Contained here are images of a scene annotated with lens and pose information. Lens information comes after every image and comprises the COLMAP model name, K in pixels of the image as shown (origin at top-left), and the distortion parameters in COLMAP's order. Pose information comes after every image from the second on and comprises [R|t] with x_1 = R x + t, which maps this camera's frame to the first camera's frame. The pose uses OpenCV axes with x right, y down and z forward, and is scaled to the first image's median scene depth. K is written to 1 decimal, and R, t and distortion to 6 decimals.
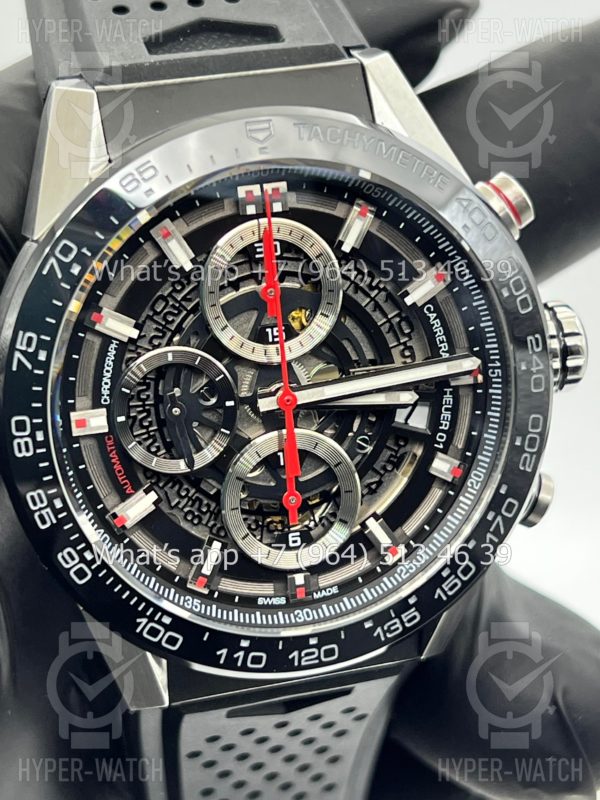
lens RADIAL K [[1947.0, 0, 300.9], [0, 1947.0, 398.6], [0, 0, 1]] dist [0.070581, 0.000000]
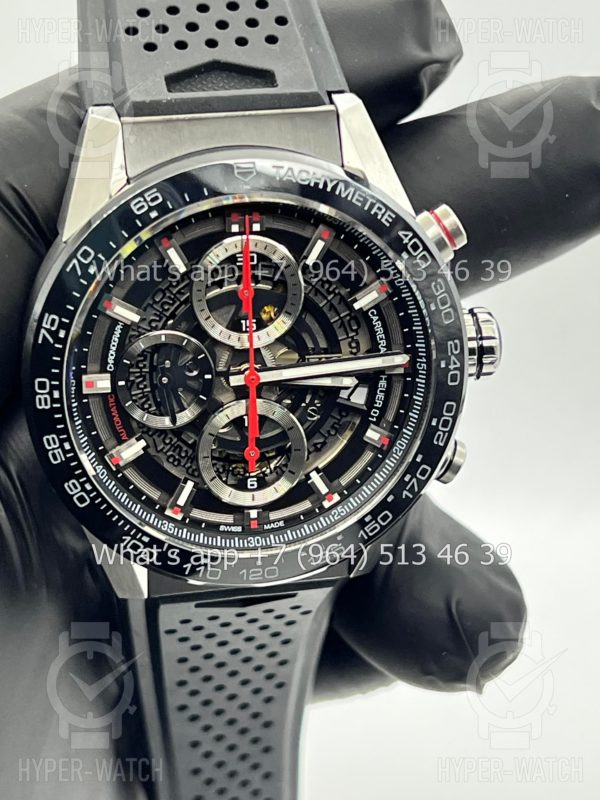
lens RADIAL K [[1947.0, 0, 329.2], [0, 1947.0, 412.8], [0, 0, 1]] dist [0.070581, 0.000000]
pose [[0.995525, 0.088817, -0.032267, 0.084719], [-0.084446, 0.989414, 0.118017, -0.129408], [0.042408, -0.114764, 0.992487, -0.264570]]
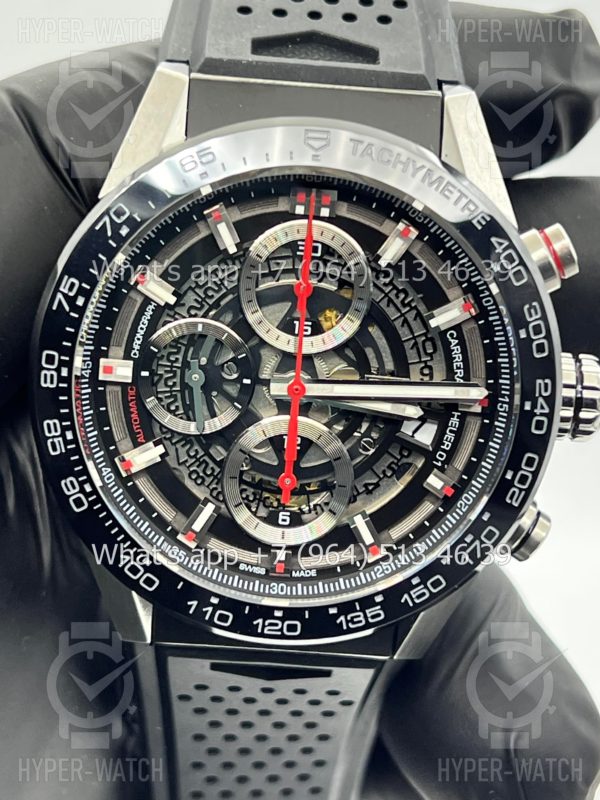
lens RADIAL K [[1947.0, 0, 299.0], [0, 1947.0, 398.5], [0, 0, 1]] dist [0.070581, 0.000000]
pose [[0.958238, 0.210907, -0.193126, 0.199522], [-0.211928, 0.977161, 0.015603, -0.010997], [0.192006, 0.025977, 0.981050, -0.058109]]
